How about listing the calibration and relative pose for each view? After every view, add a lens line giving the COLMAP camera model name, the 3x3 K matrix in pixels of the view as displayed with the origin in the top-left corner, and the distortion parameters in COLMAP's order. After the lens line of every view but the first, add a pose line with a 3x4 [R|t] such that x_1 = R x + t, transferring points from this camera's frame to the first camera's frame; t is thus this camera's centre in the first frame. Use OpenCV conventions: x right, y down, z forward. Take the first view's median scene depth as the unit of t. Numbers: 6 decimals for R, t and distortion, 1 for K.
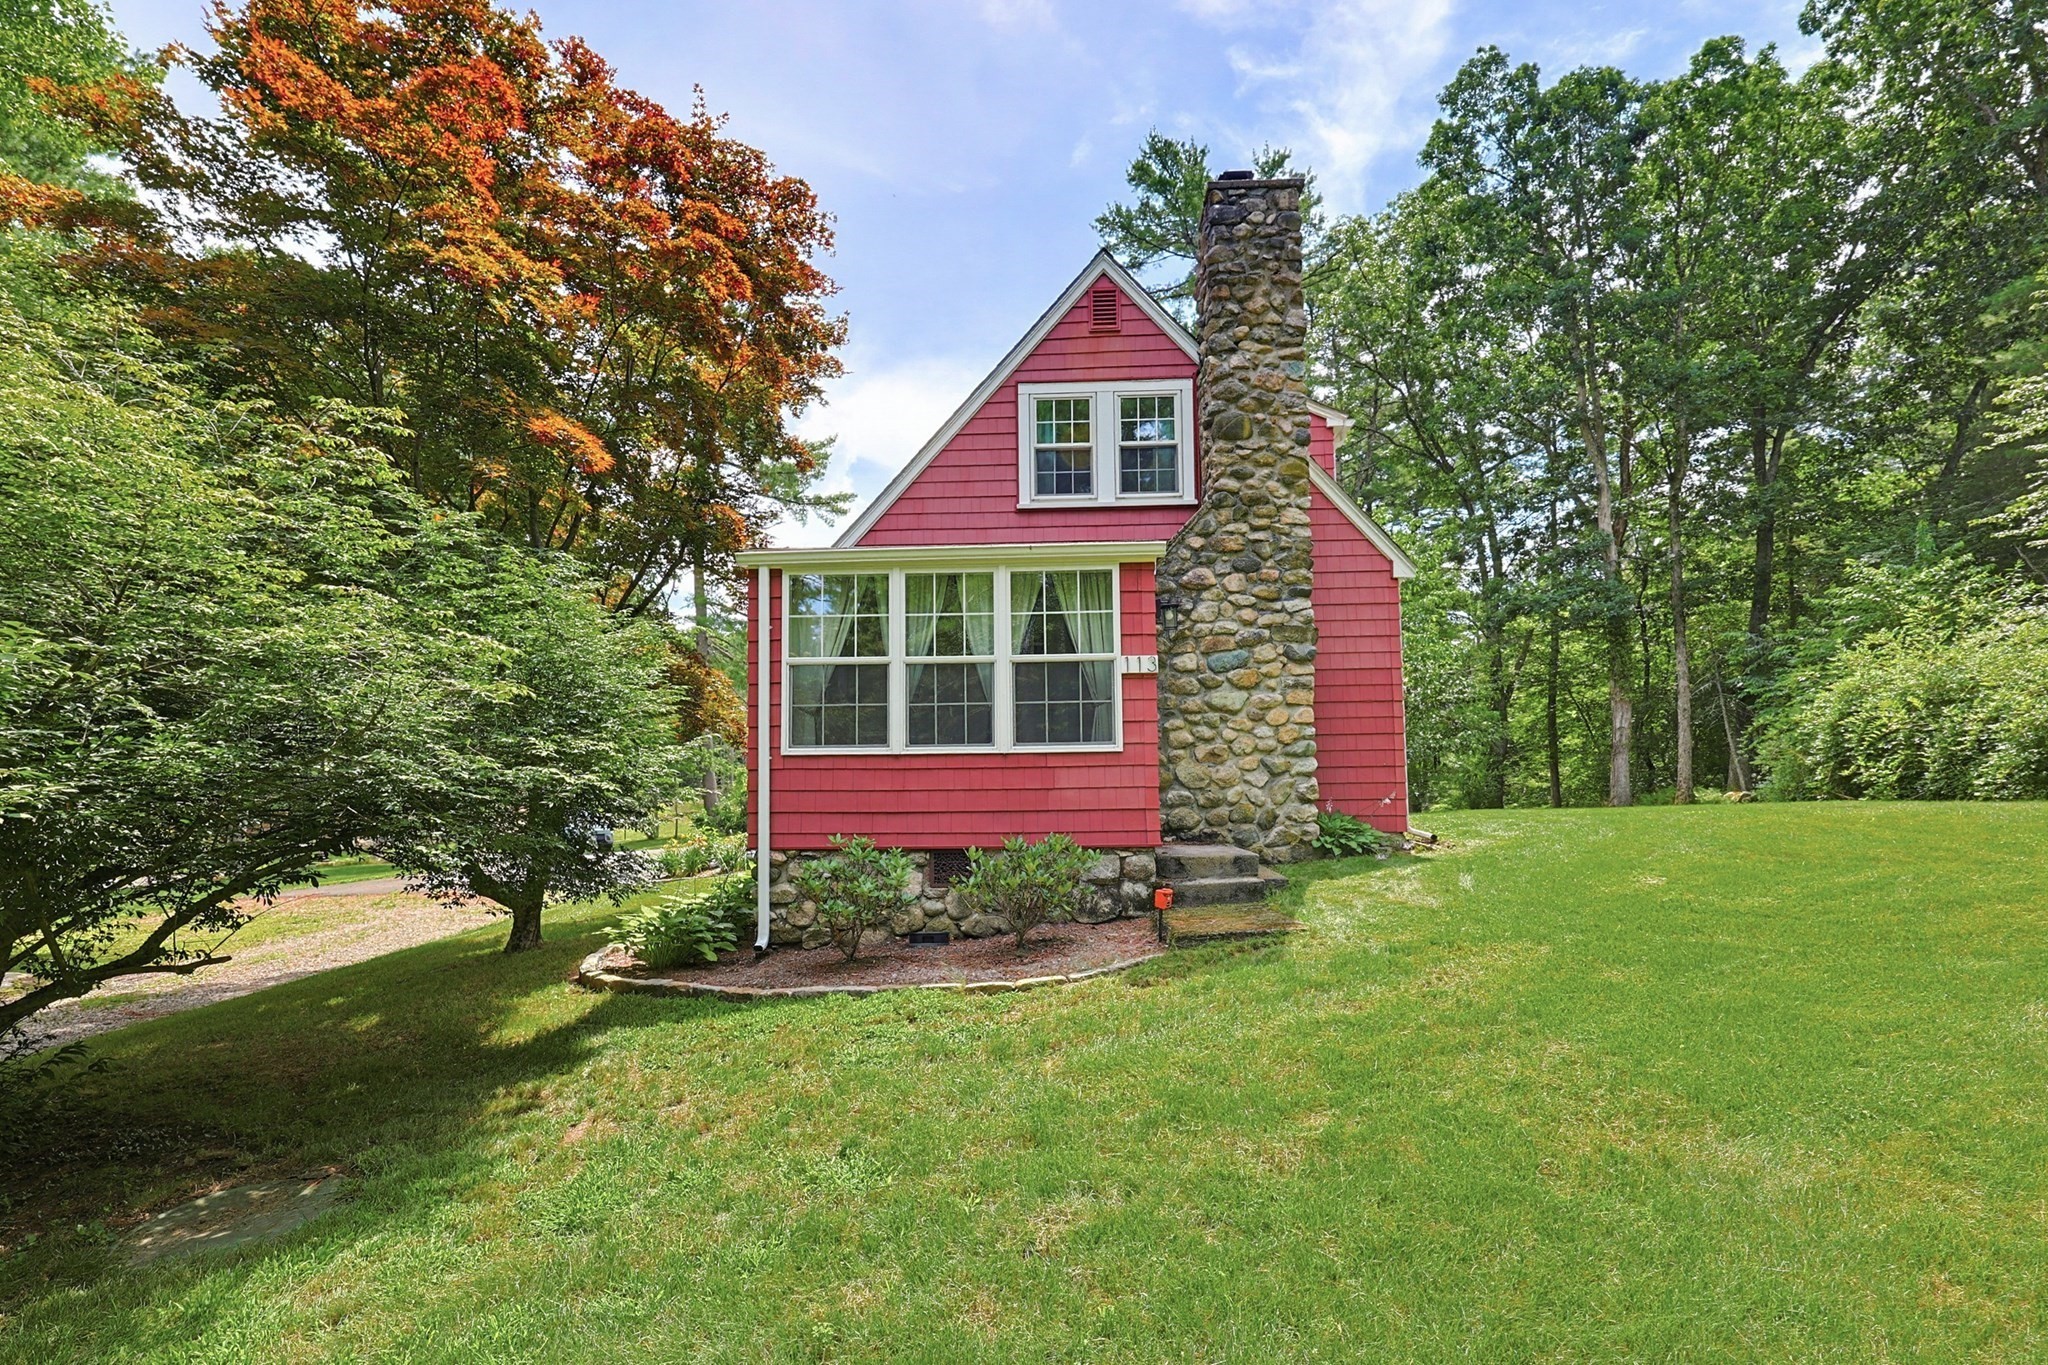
lens RADIAL K [[928.9, 0, 1039.1], [0, 928.9, 741.0], [0, 0, 1]] dist [-0.001479, 0.000575]
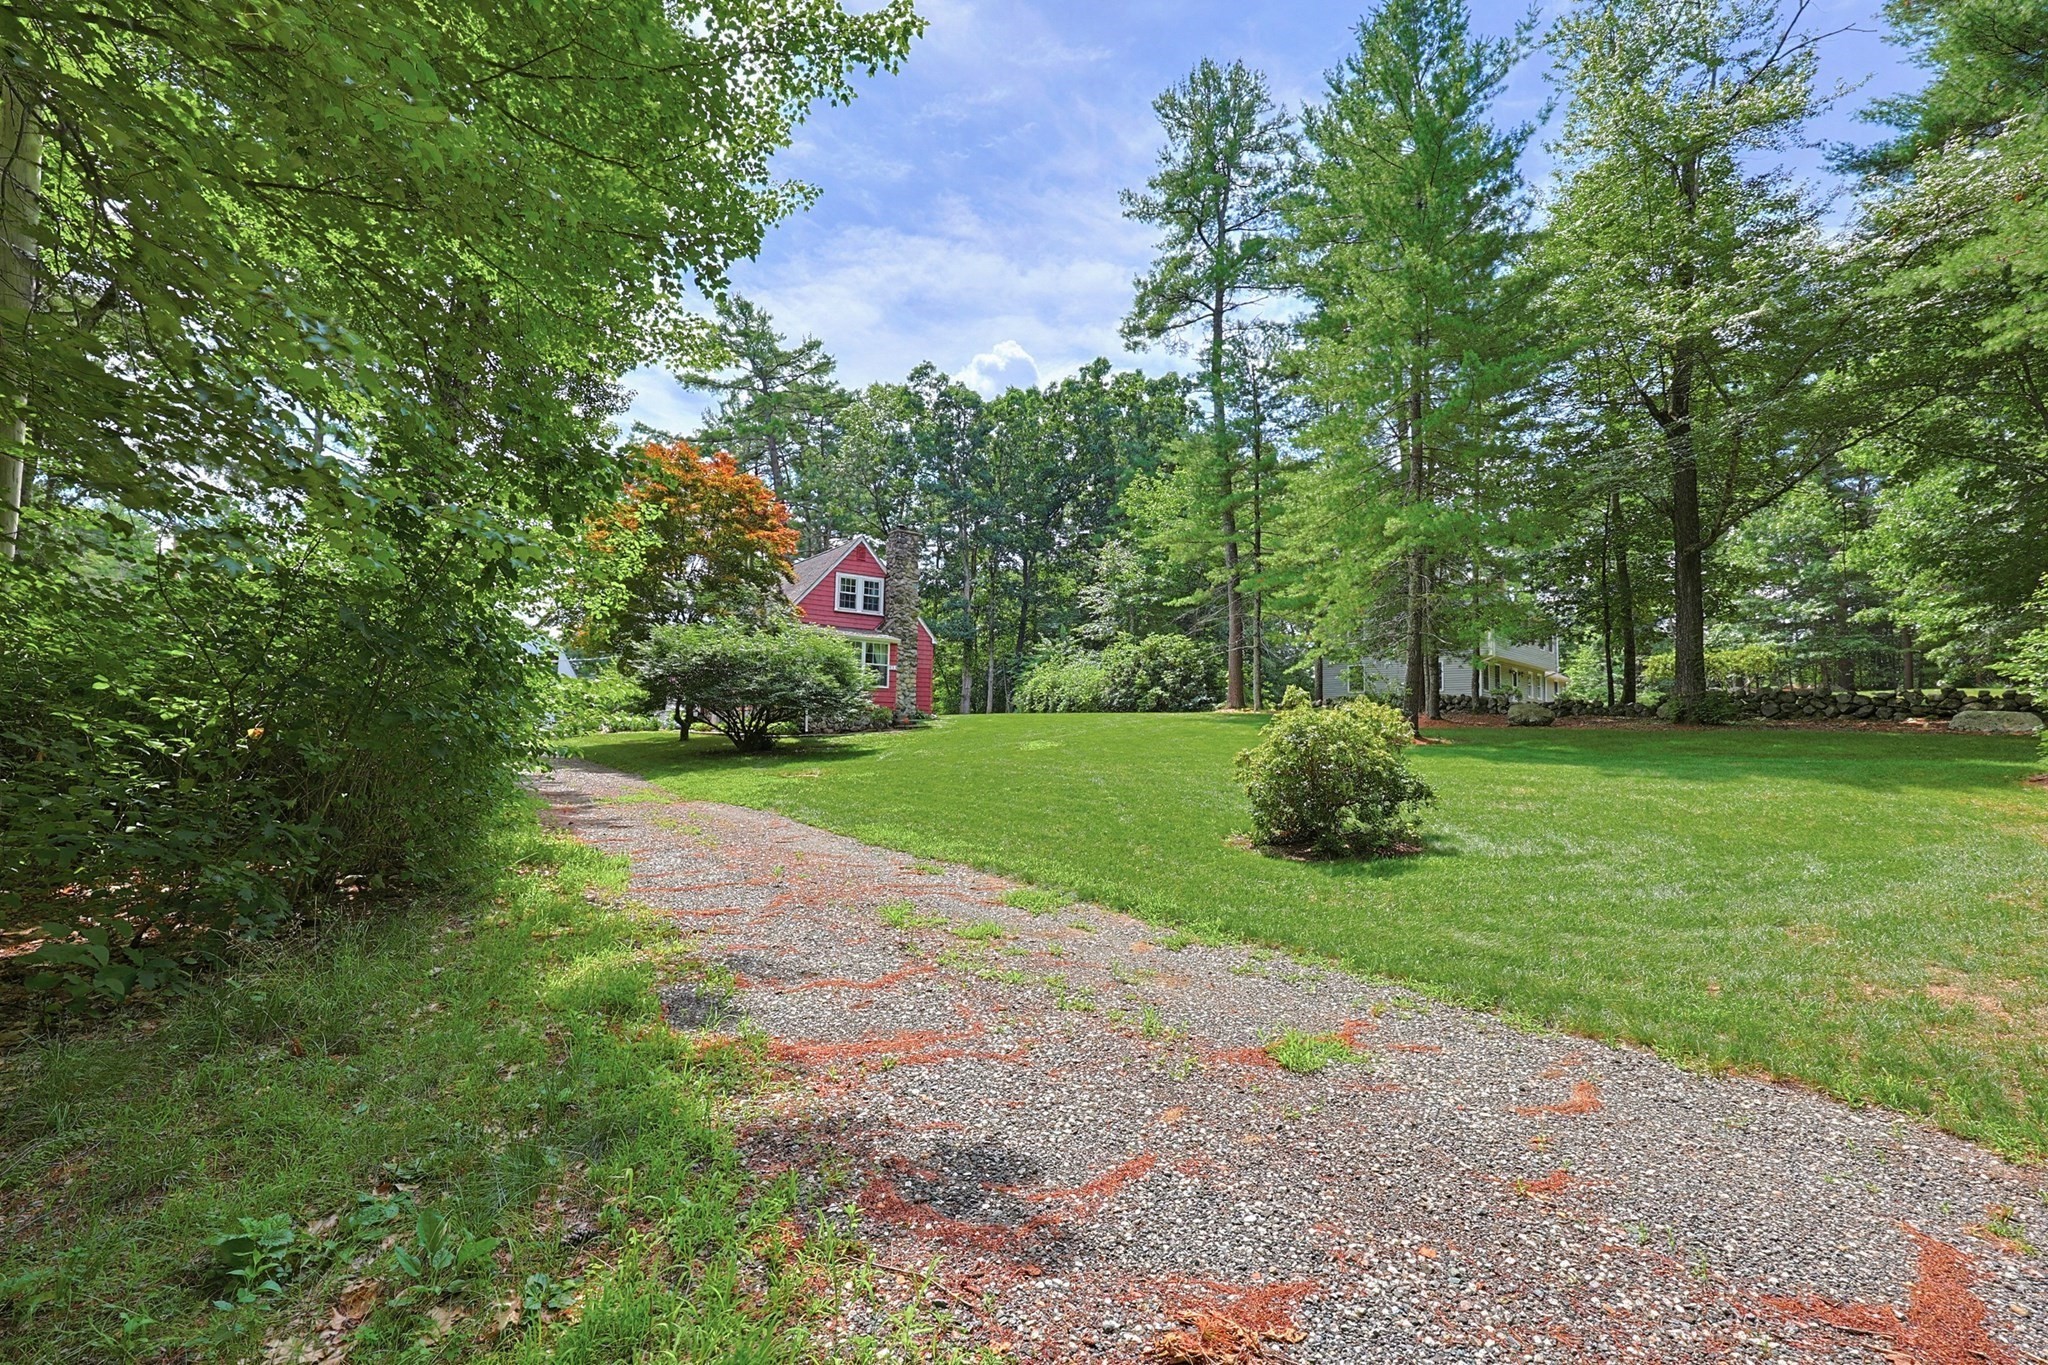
lens RADIAL K [[928.9, 0, 1024.1], [0, 928.9, 682.5], [0, 0, 1]] dist [-0.001479, 0.000575]
pose [[0.791402, 0.066195, 0.607702, -1.318517], [-0.067398, 0.997508, -0.020883, 0.023726], [-0.607569, -0.024431, 0.793891, -1.810612]]
